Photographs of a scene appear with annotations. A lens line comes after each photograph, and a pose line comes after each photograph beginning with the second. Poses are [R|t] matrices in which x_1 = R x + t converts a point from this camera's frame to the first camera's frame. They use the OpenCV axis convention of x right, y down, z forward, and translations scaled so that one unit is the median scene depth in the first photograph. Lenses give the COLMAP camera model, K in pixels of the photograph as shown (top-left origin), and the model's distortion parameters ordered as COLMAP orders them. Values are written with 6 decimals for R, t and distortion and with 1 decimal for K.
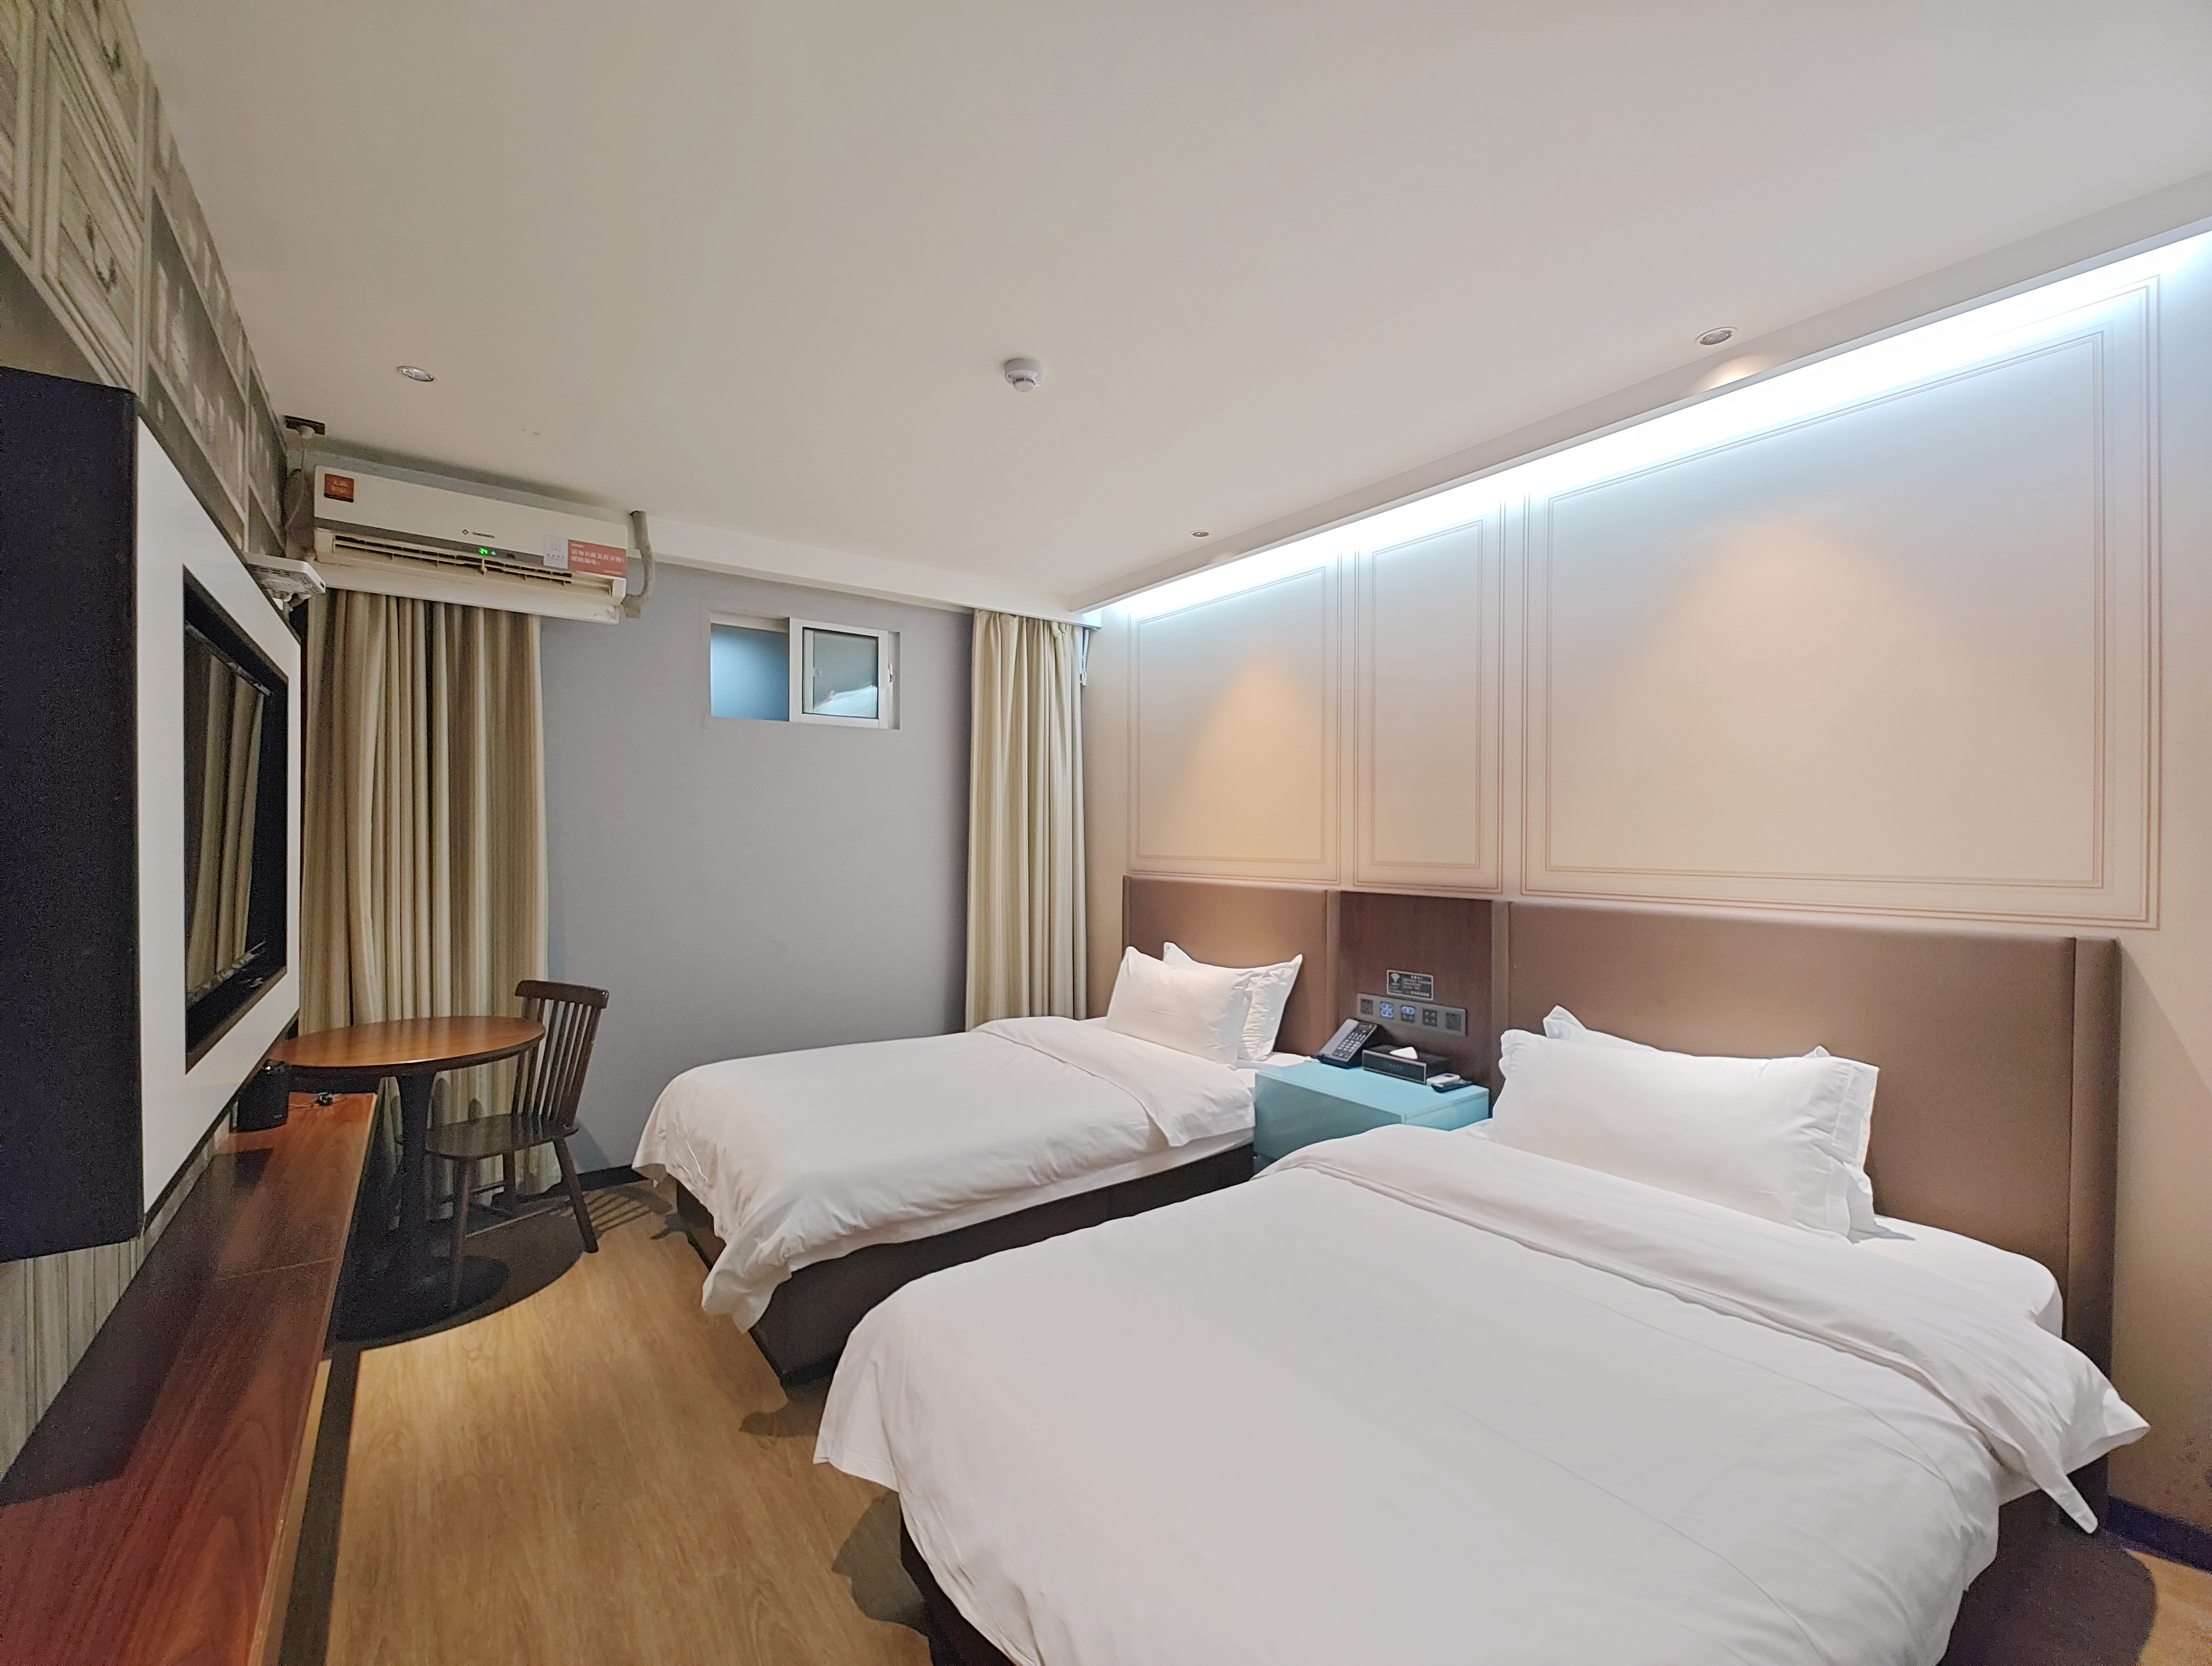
lens RADIAL K [[900.7, 0, 1124.6], [0, 900.7, 838.8], [0, 0, 1]] dist [-0.001891, -0.001878]
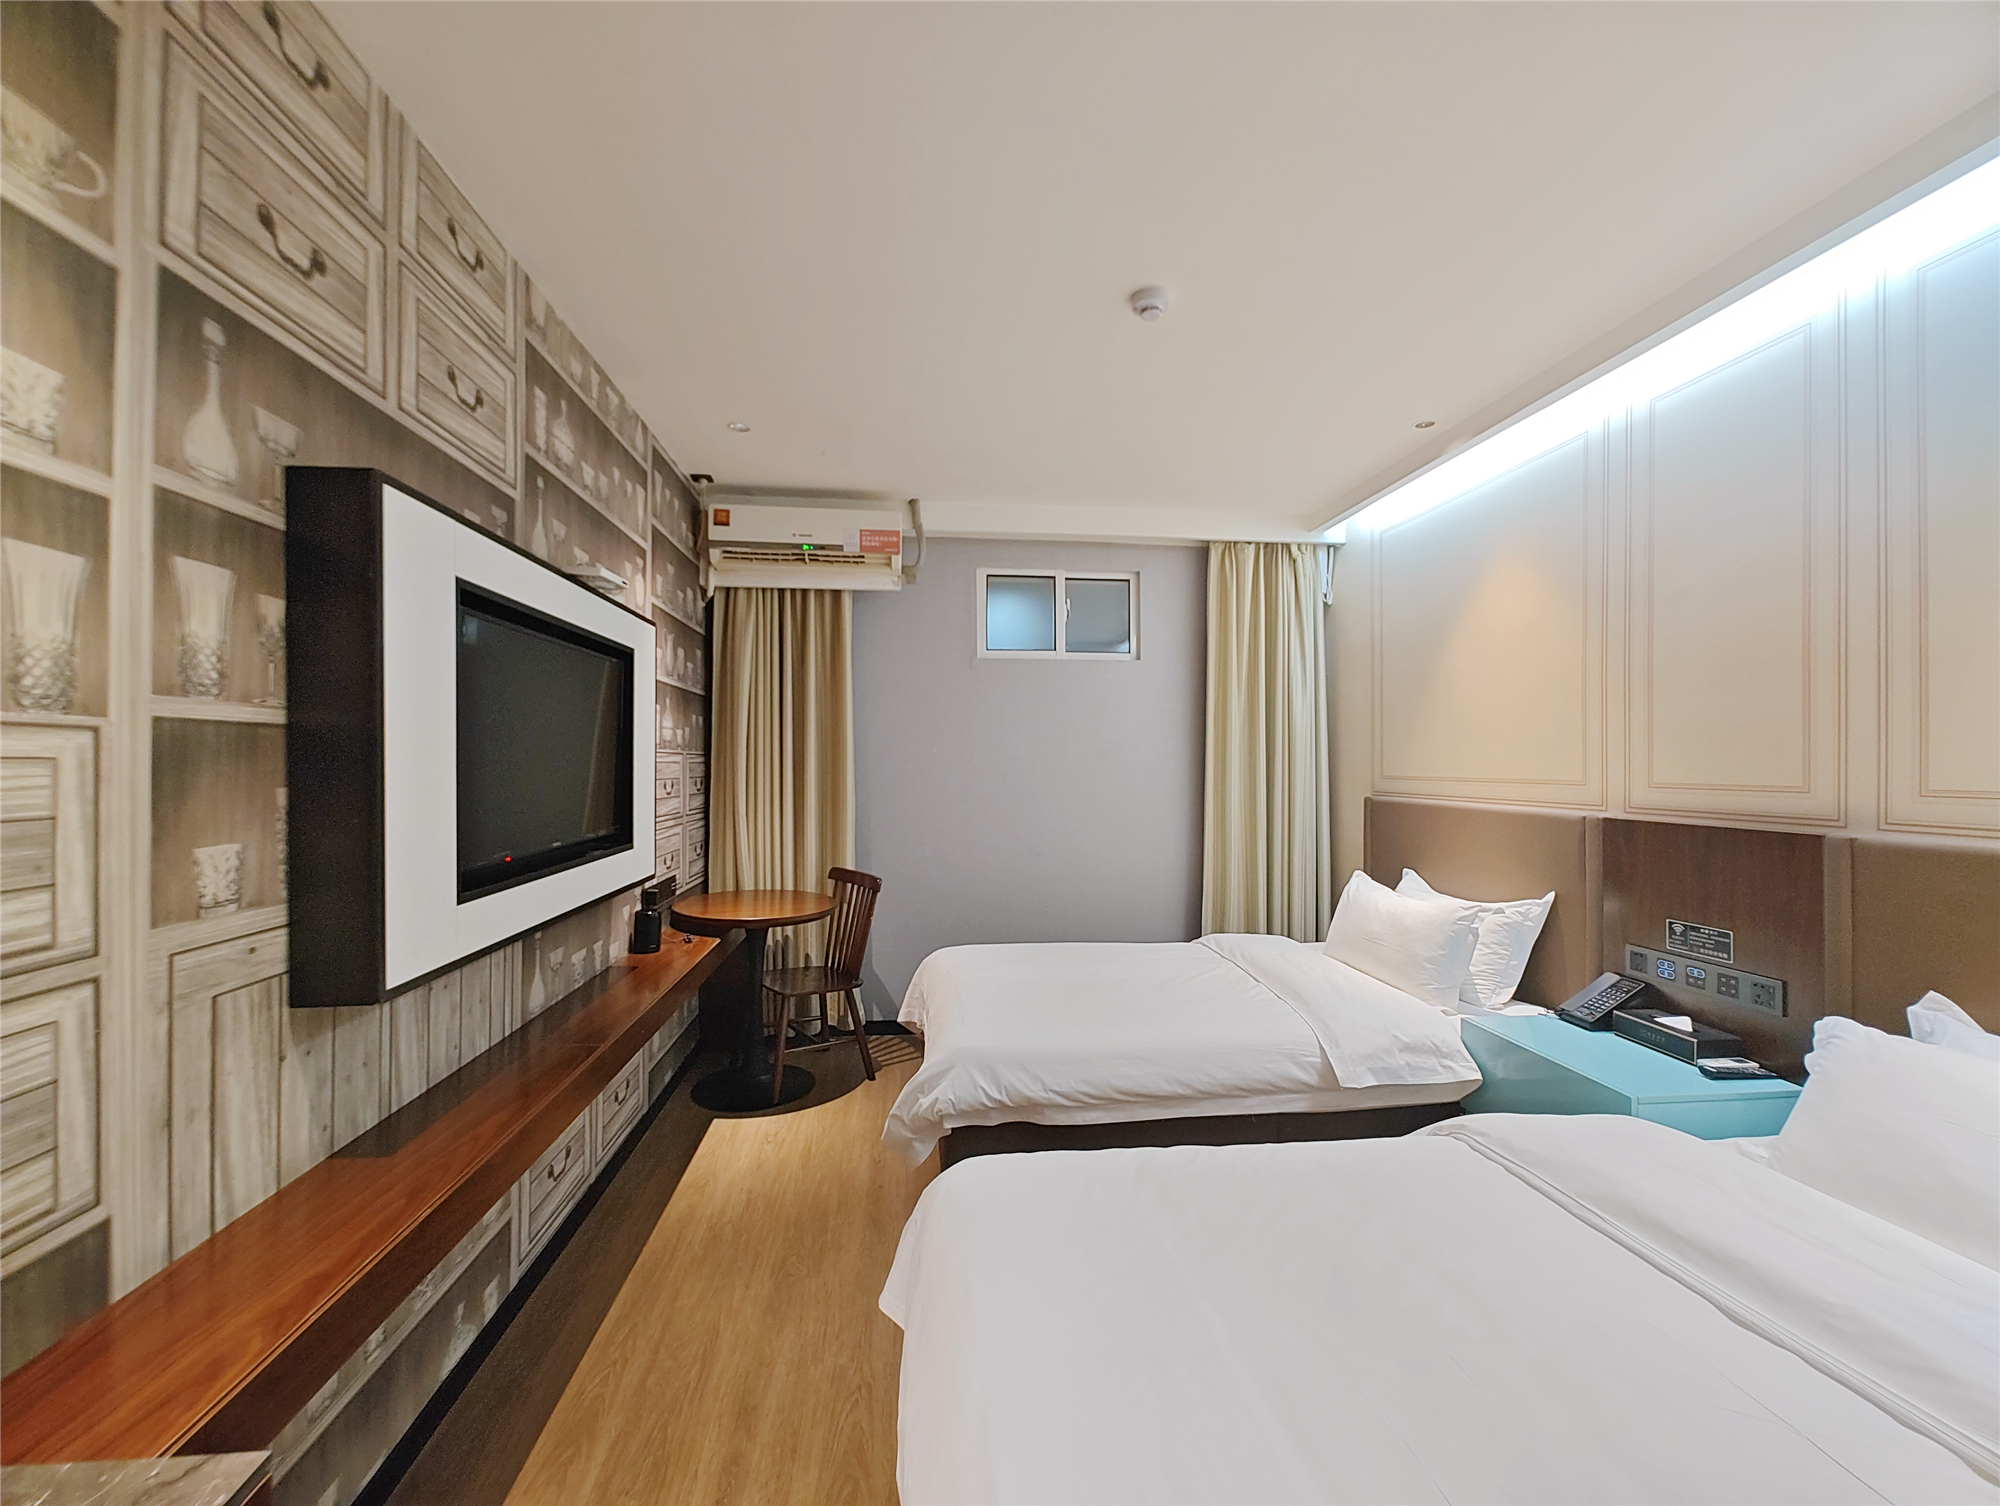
lens RADIAL K [[814.2, 0, 1016.6], [0, 814.2, 763.9], [0, 0, 1]] dist [-0.001891, -0.001878]
pose [[0.865793, -0.004362, -0.500383, 0.172137], [0.004148, 0.999990, -0.001539, 0.008193], [0.500385, -0.000743, 0.865803, 0.096065]]
